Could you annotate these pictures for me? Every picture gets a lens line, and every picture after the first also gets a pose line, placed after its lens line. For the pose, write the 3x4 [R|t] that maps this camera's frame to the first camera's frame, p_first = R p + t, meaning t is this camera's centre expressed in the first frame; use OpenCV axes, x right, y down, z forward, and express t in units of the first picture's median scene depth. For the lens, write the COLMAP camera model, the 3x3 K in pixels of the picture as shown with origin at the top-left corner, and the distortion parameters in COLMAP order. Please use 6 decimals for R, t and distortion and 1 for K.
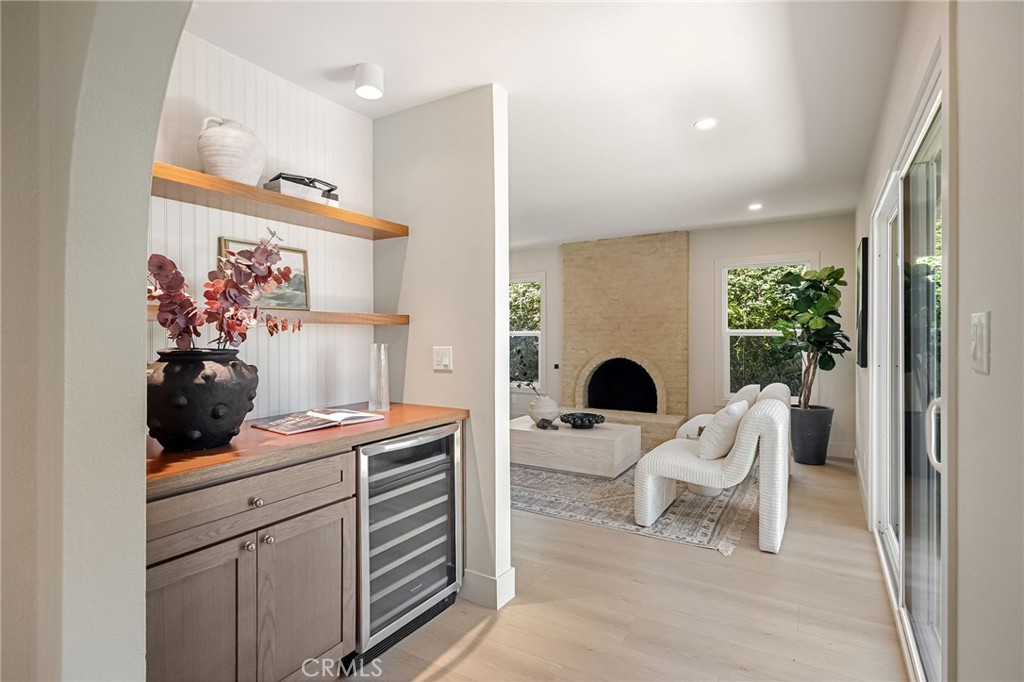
lens RADIAL K [[517.0, 0, 511.8], [0, 517.0, 337.8], [0, 0, 1]] dist [0.000261, 0.000001]
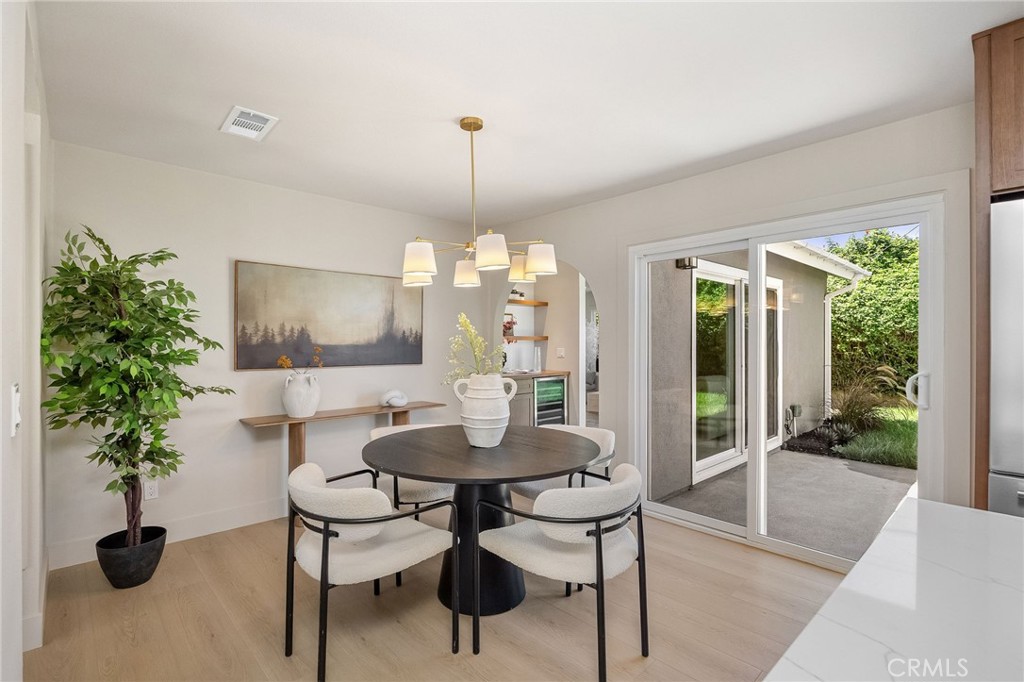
lens RADIAL K [[483.6, 0, 508.3], [0, 483.6, 343.2], [0, 0, 1]] dist [-0.000265, -0.000006]
pose [[0.967925, 0.001448, -0.251237, 0.246512], [-0.003210, 0.999973, -0.006604, 0.008020], [0.251220, 0.007198, 0.967903, -1.578160]]
